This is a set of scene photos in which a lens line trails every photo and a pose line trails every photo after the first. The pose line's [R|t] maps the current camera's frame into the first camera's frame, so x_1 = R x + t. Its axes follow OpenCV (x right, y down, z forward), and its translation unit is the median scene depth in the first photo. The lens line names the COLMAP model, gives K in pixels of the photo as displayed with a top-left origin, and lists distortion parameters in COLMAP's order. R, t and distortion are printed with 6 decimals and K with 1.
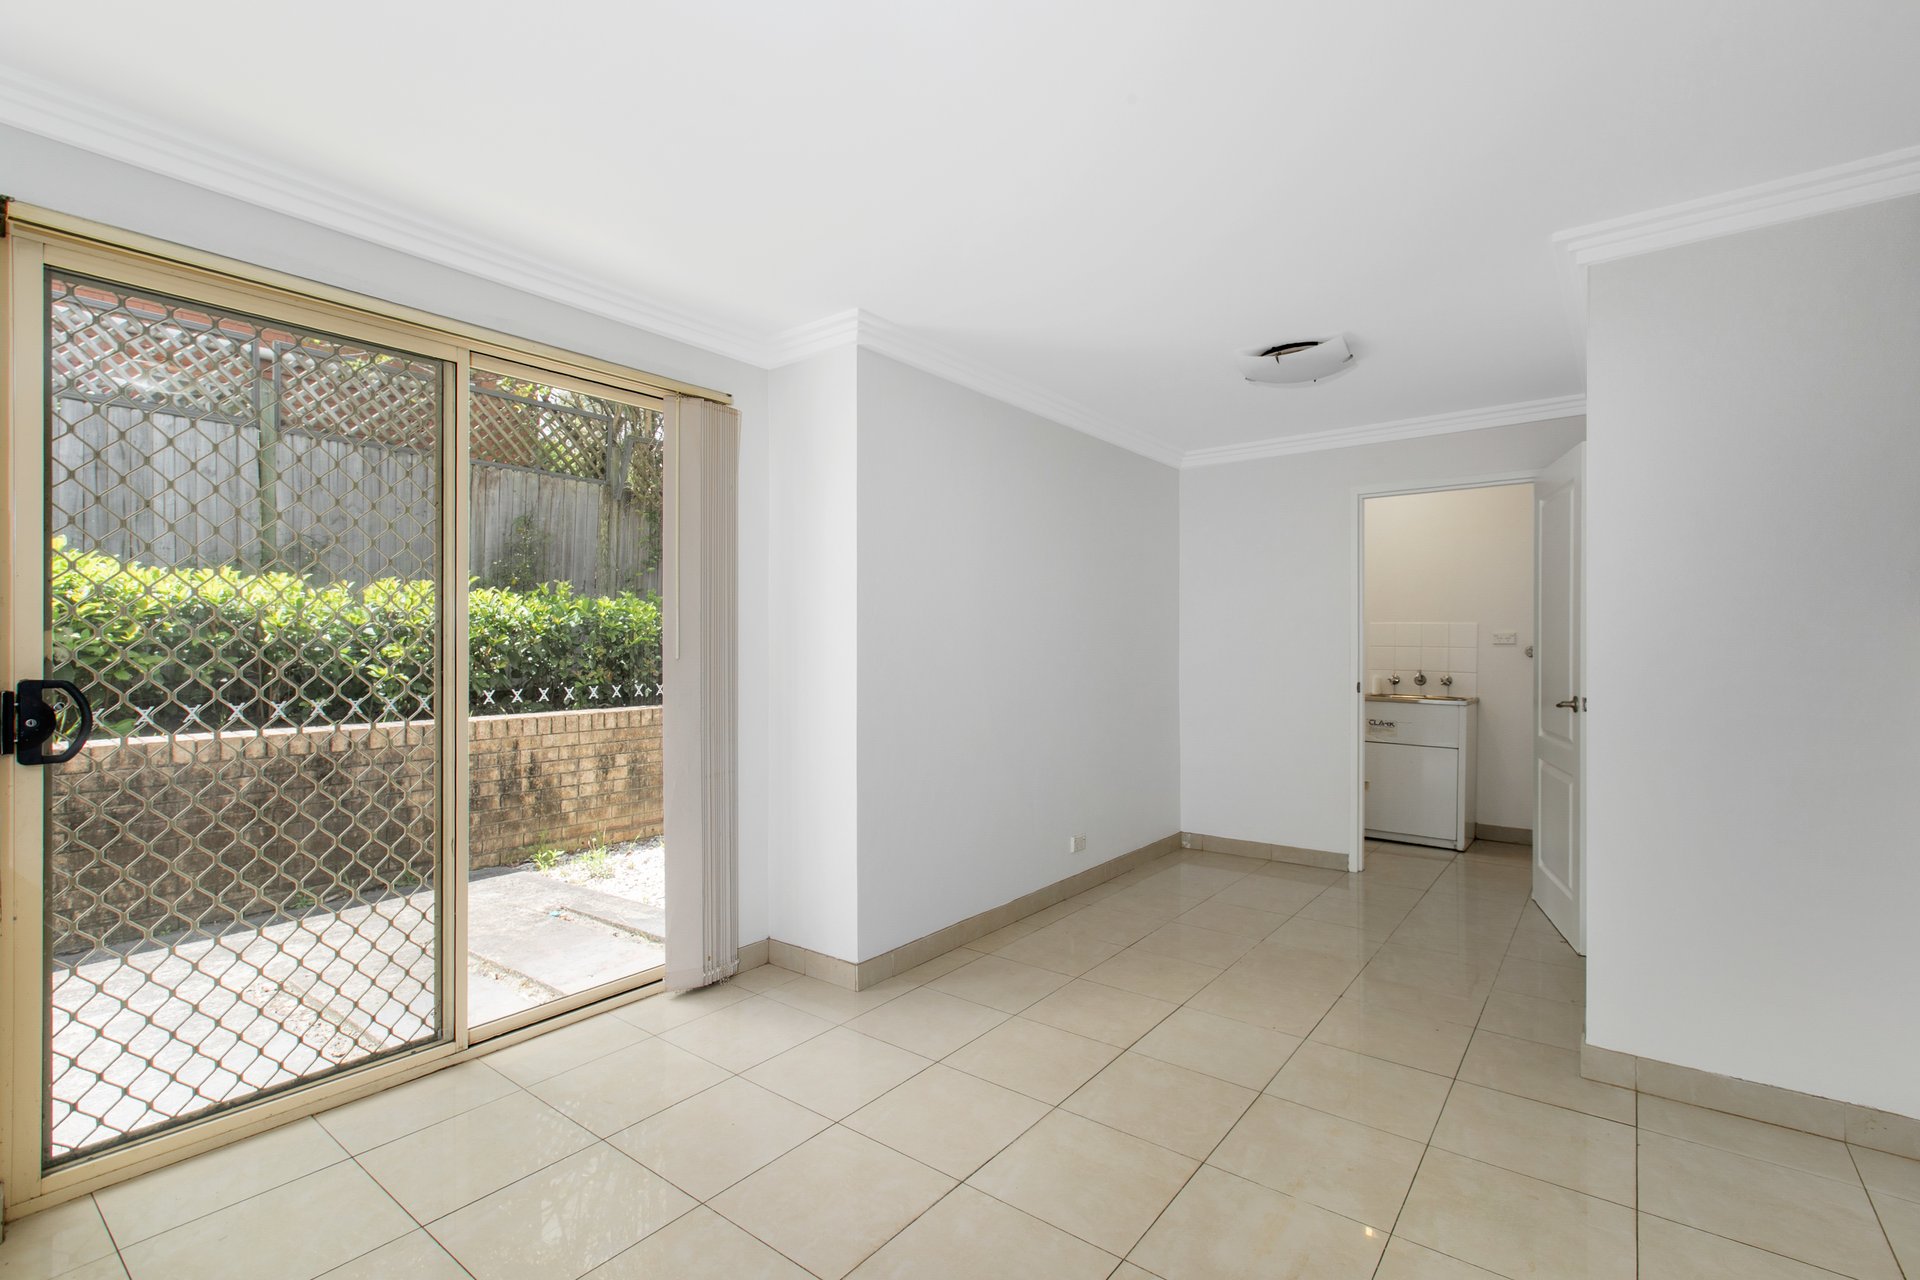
lens RADIAL K [[871.7, 0, 960.4], [0, 871.7, 637.5], [0, 0, 1]] dist [-0.000999, -0.000051]
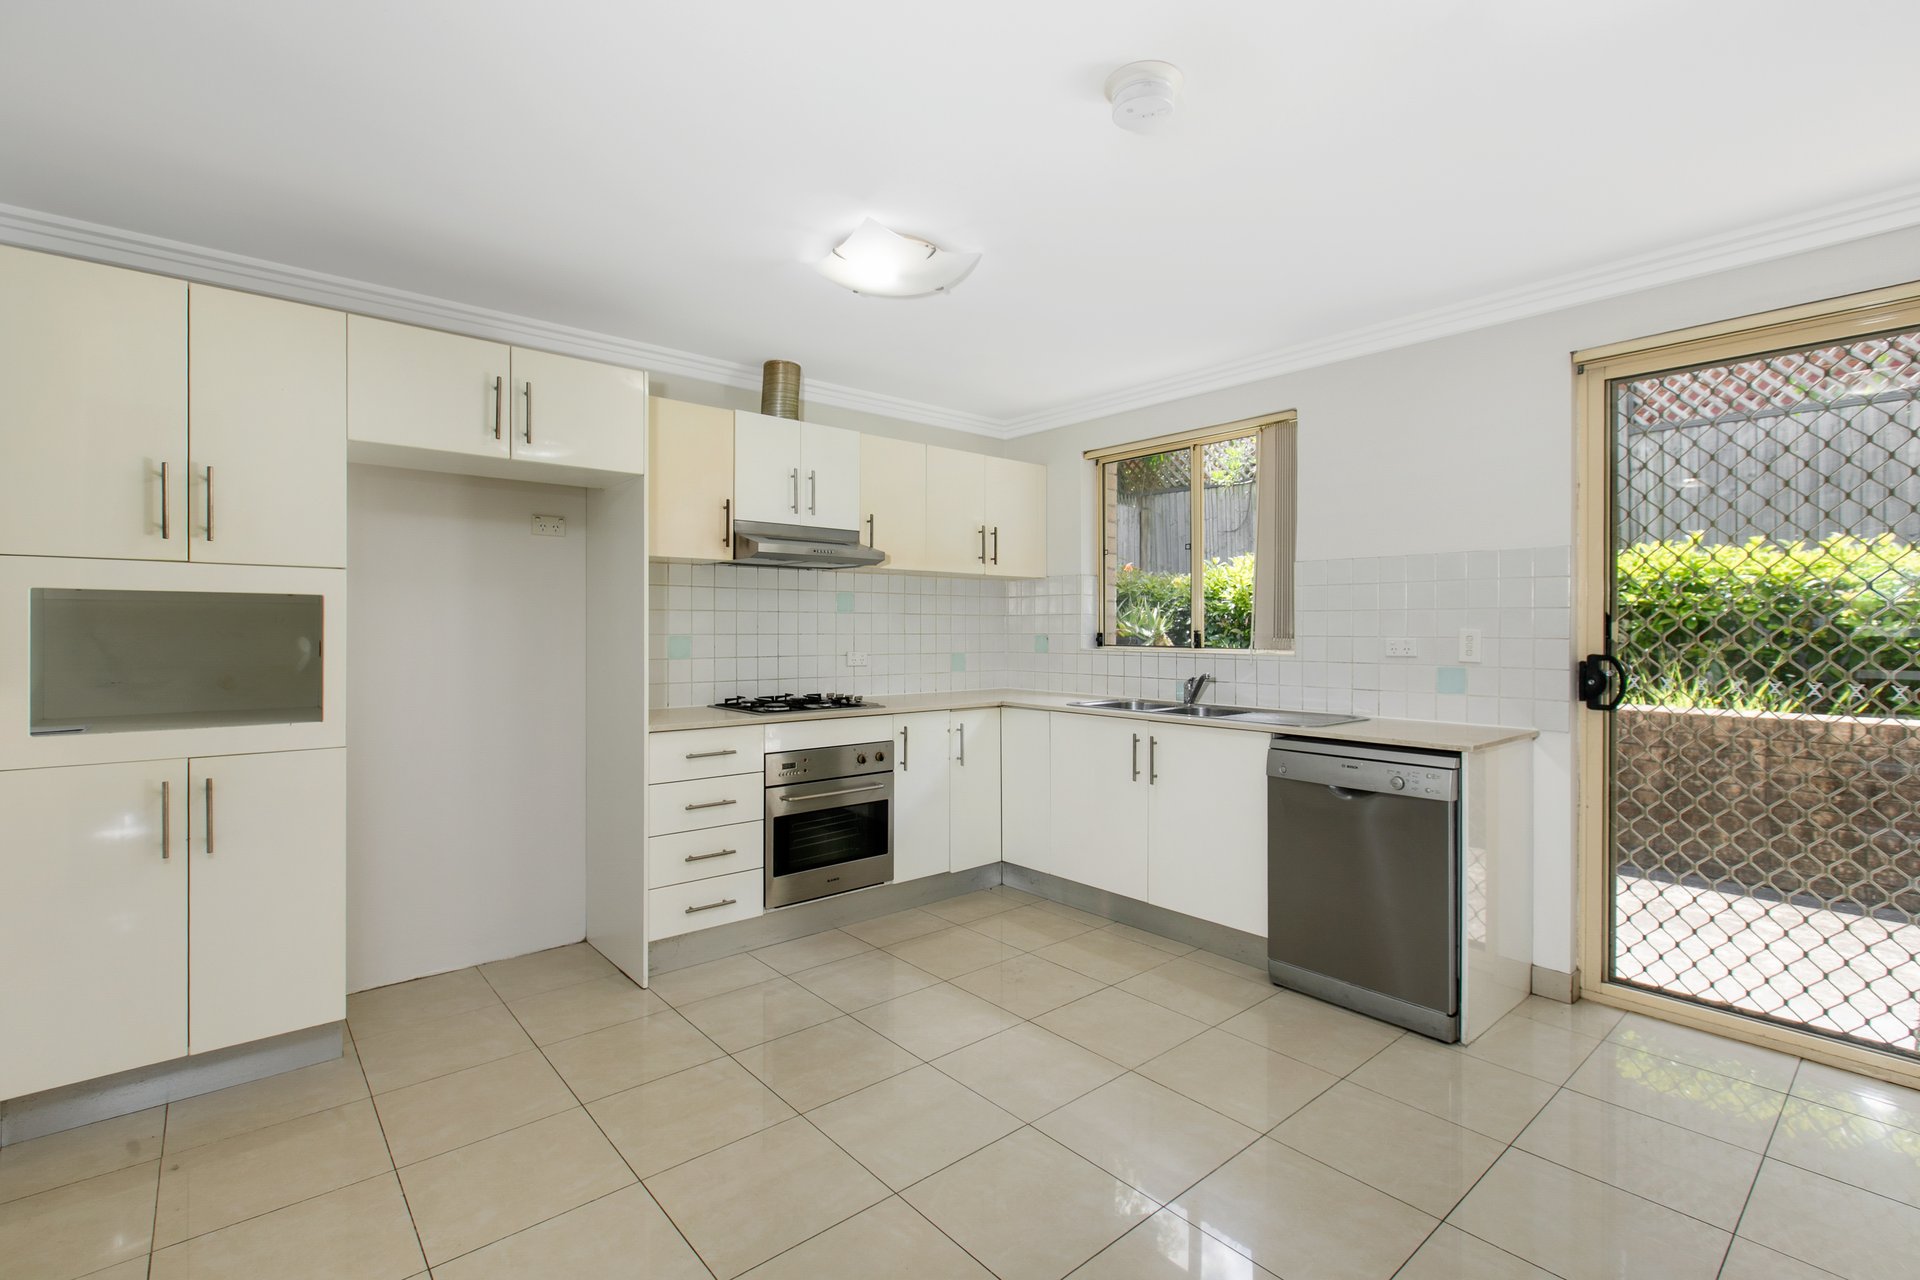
lens RADIAL K [[871.7, 0, 959.9], [0, 871.7, 633.0], [0, 0, 1]] dist [-0.000999, -0.000051]
pose [[-0.202687, 0.006585, -0.979221, 0.613692], [0.005983, 0.999967, 0.005486, -0.003890], [0.979225, -0.004746, -0.202720, 0.200217]]
